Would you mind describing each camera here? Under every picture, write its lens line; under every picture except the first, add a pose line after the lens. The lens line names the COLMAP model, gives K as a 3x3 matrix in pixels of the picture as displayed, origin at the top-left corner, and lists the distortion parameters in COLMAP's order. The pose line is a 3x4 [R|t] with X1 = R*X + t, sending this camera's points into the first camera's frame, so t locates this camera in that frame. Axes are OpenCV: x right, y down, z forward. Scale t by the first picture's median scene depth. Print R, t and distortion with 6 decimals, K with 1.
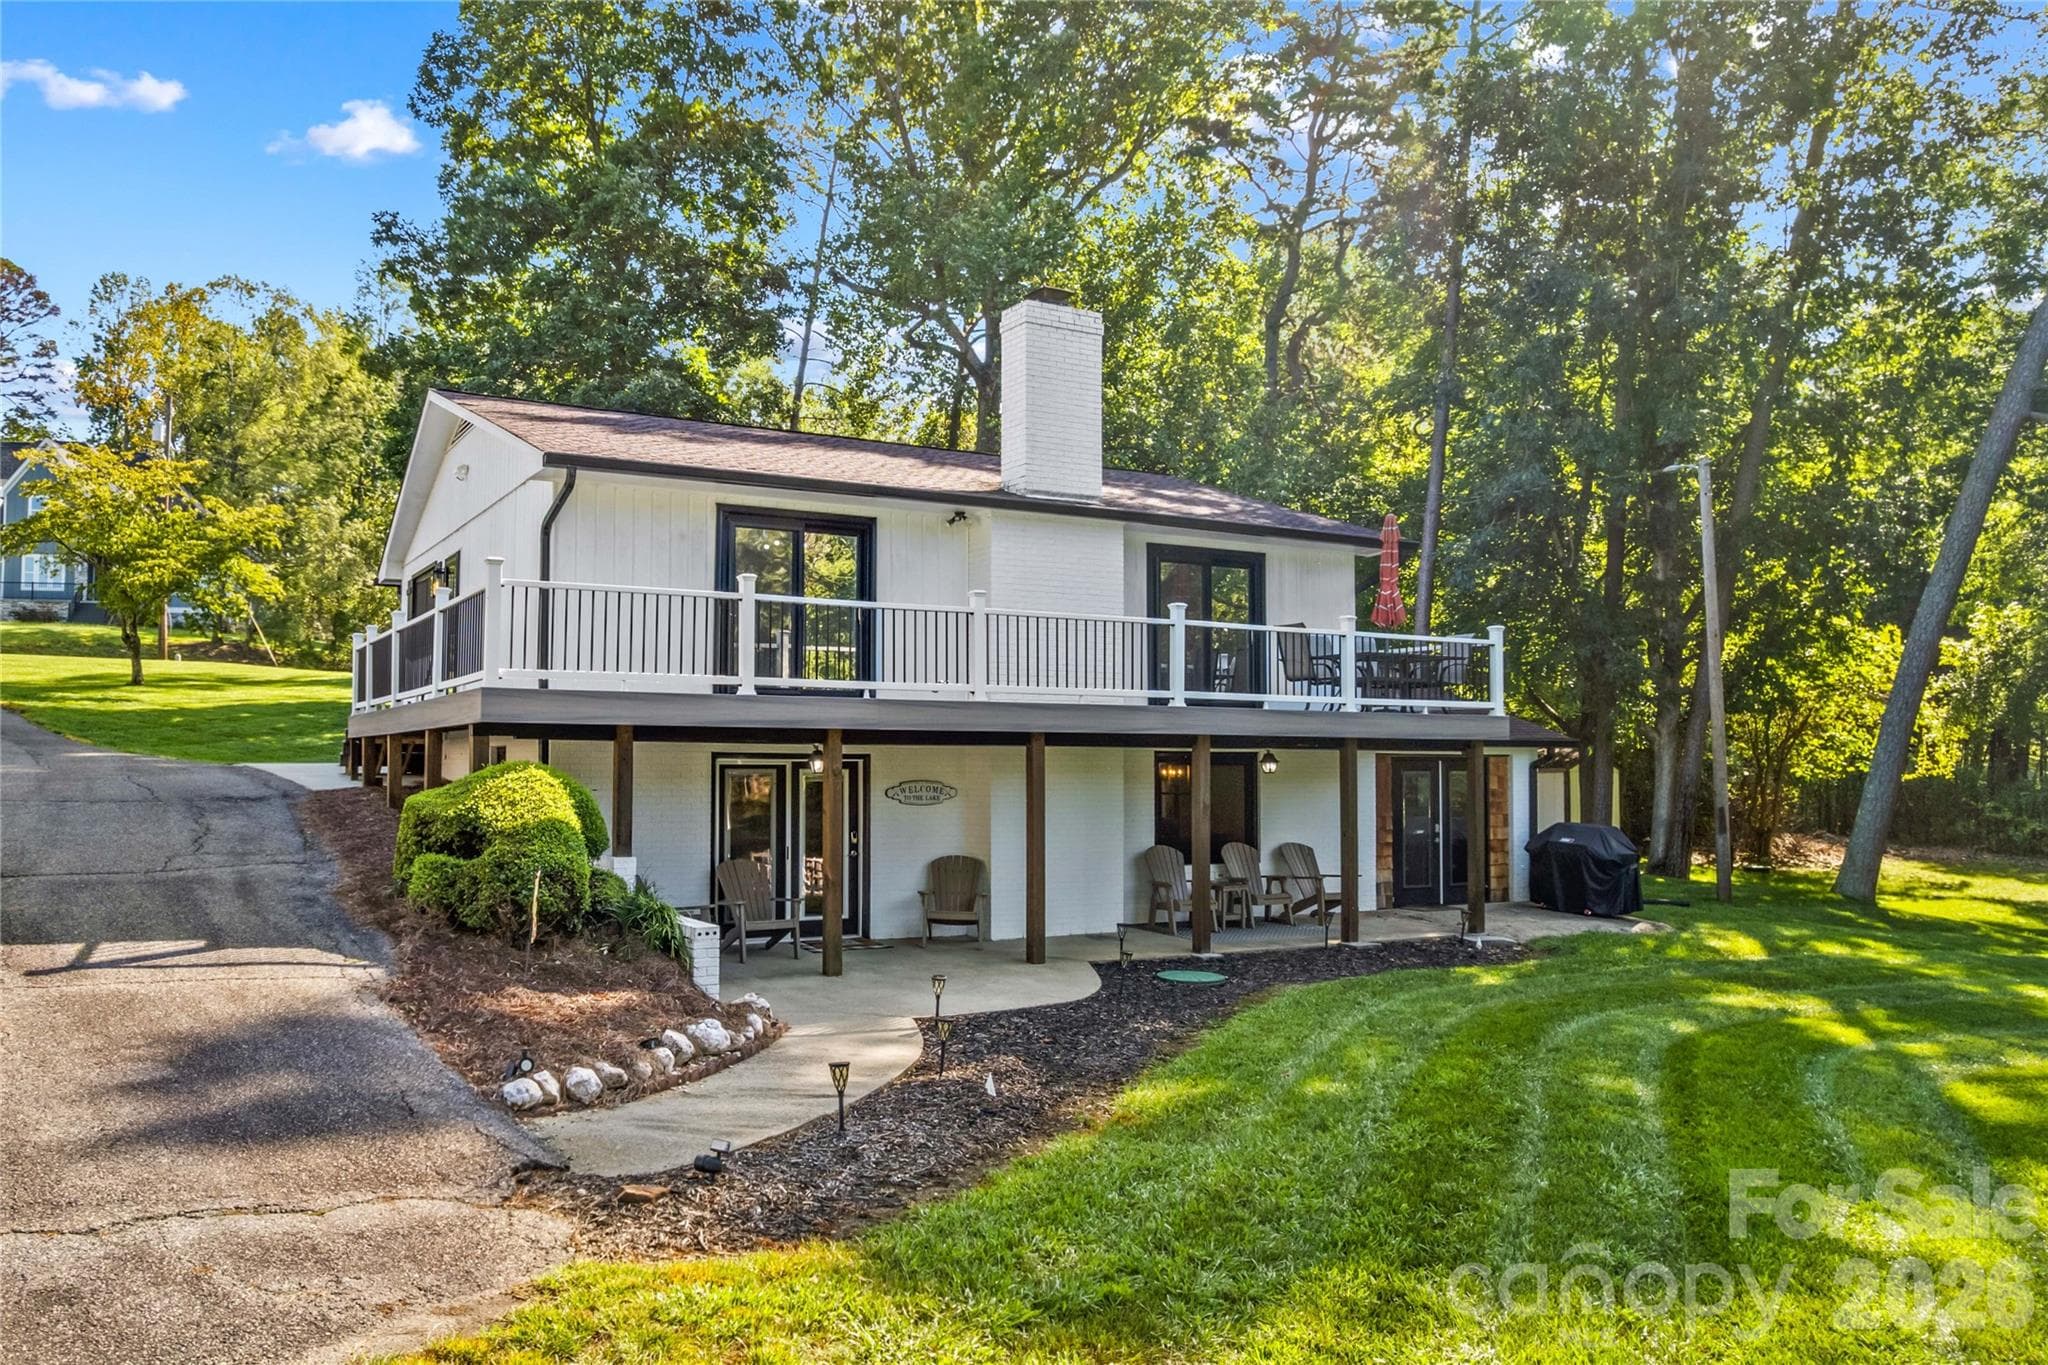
lens RADIAL K [[1882.6, 0, 1024.7], [0, 1882.6, 738.1], [0, 0, 1]] dist [-0.050862, 0.015463]
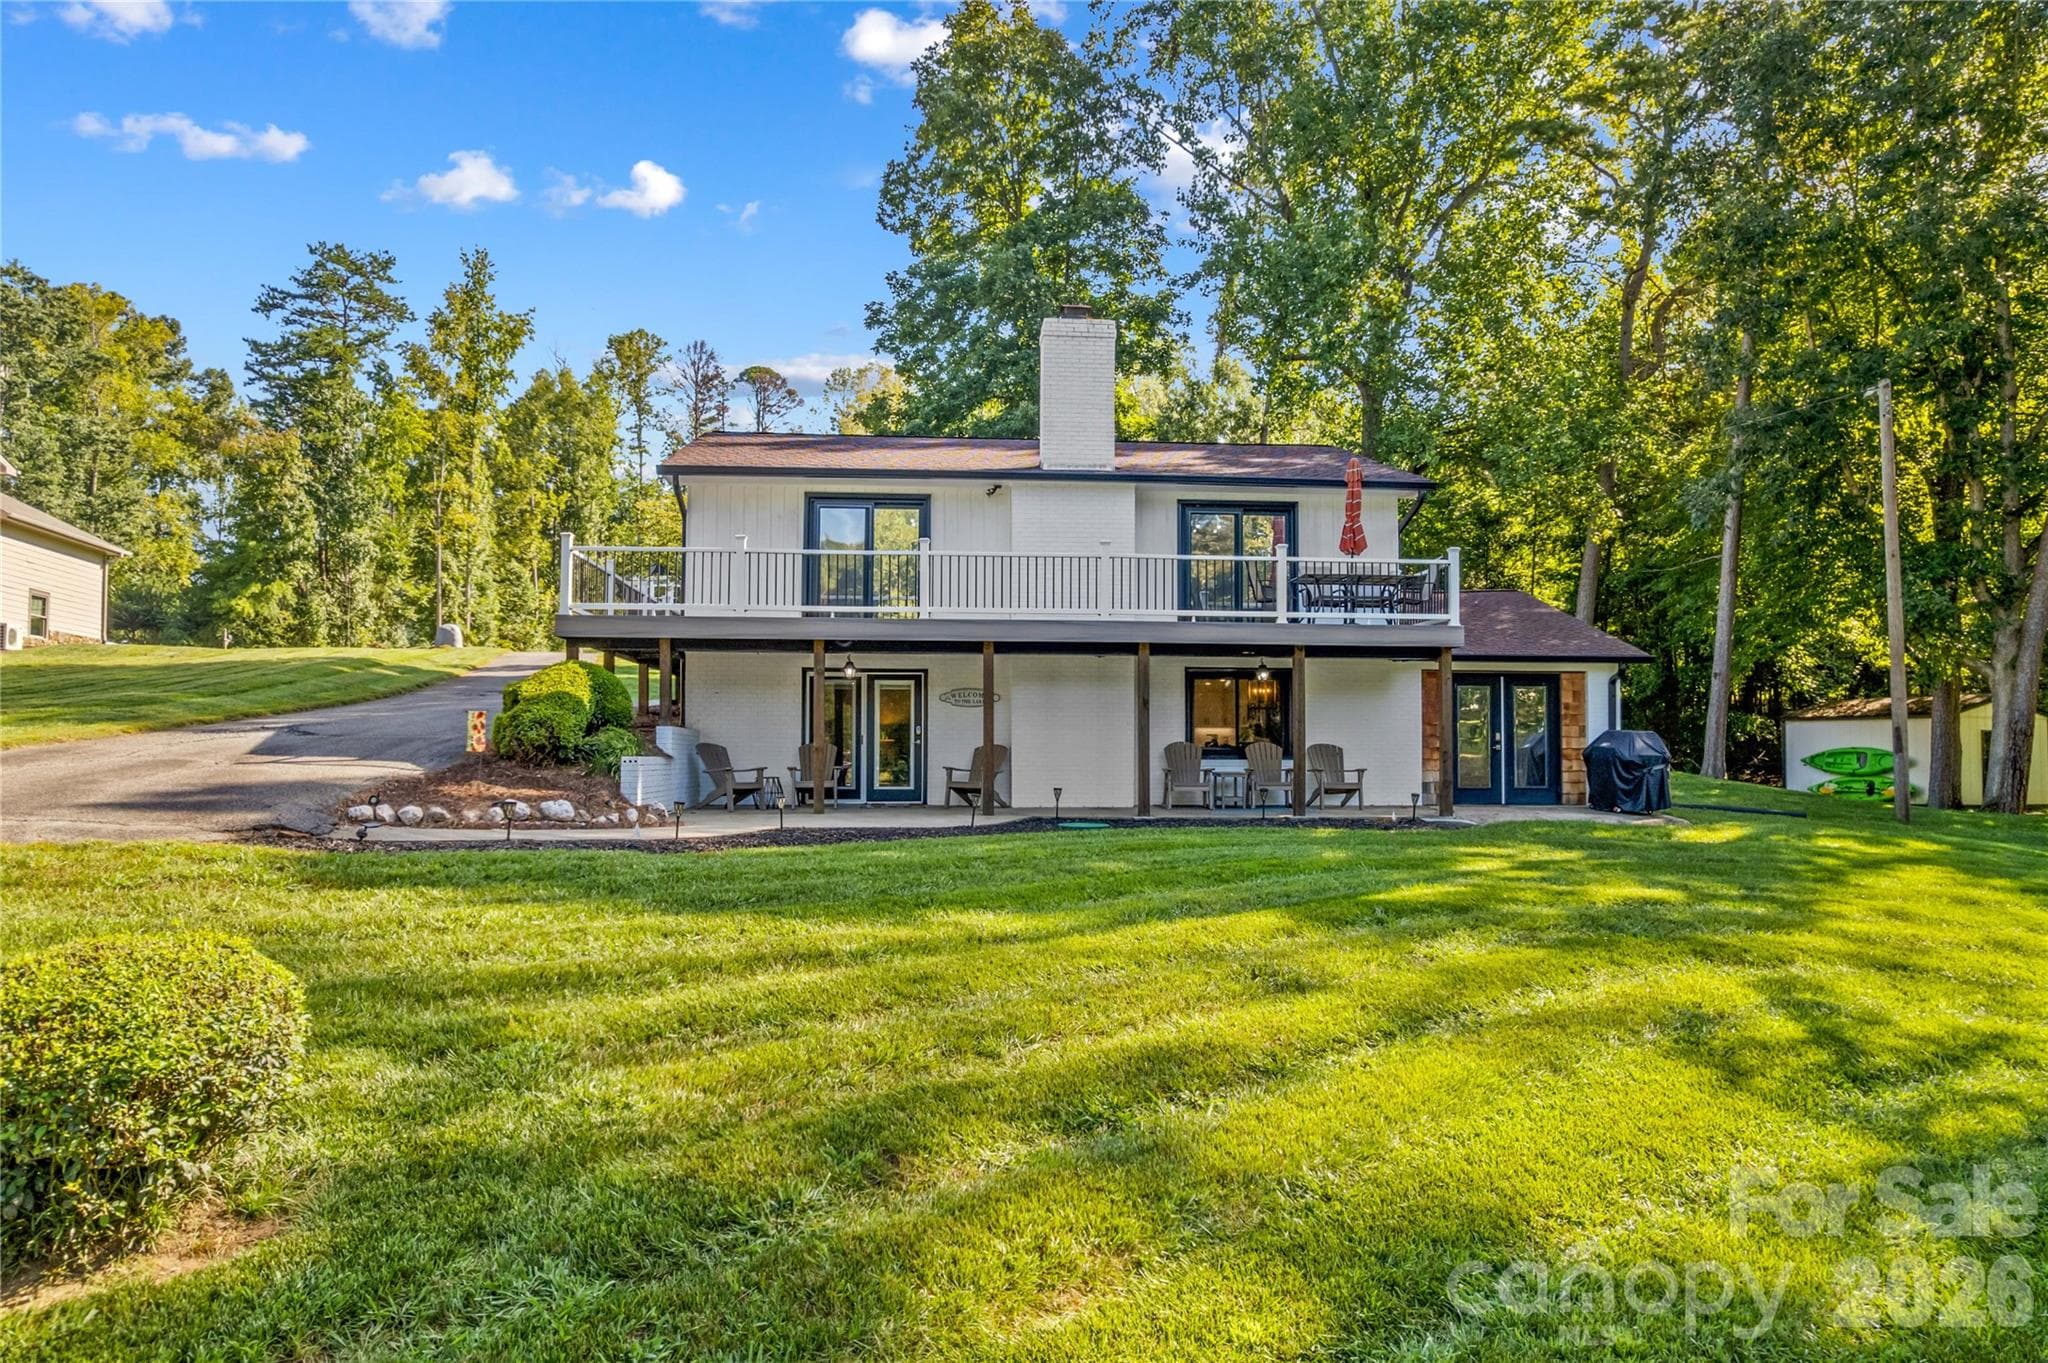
lens RADIAL K [[1882.6, 0, 1024.7], [0, 1882.6, 737.1], [0, 0, 1]] dist [-0.050862, 0.015463]
pose [[0.866994, -0.016292, -0.498052, 0.589655], [0.004073, 0.999664, -0.025610, 0.083783], [0.498301, 0.020175, 0.866769, -0.121532]]
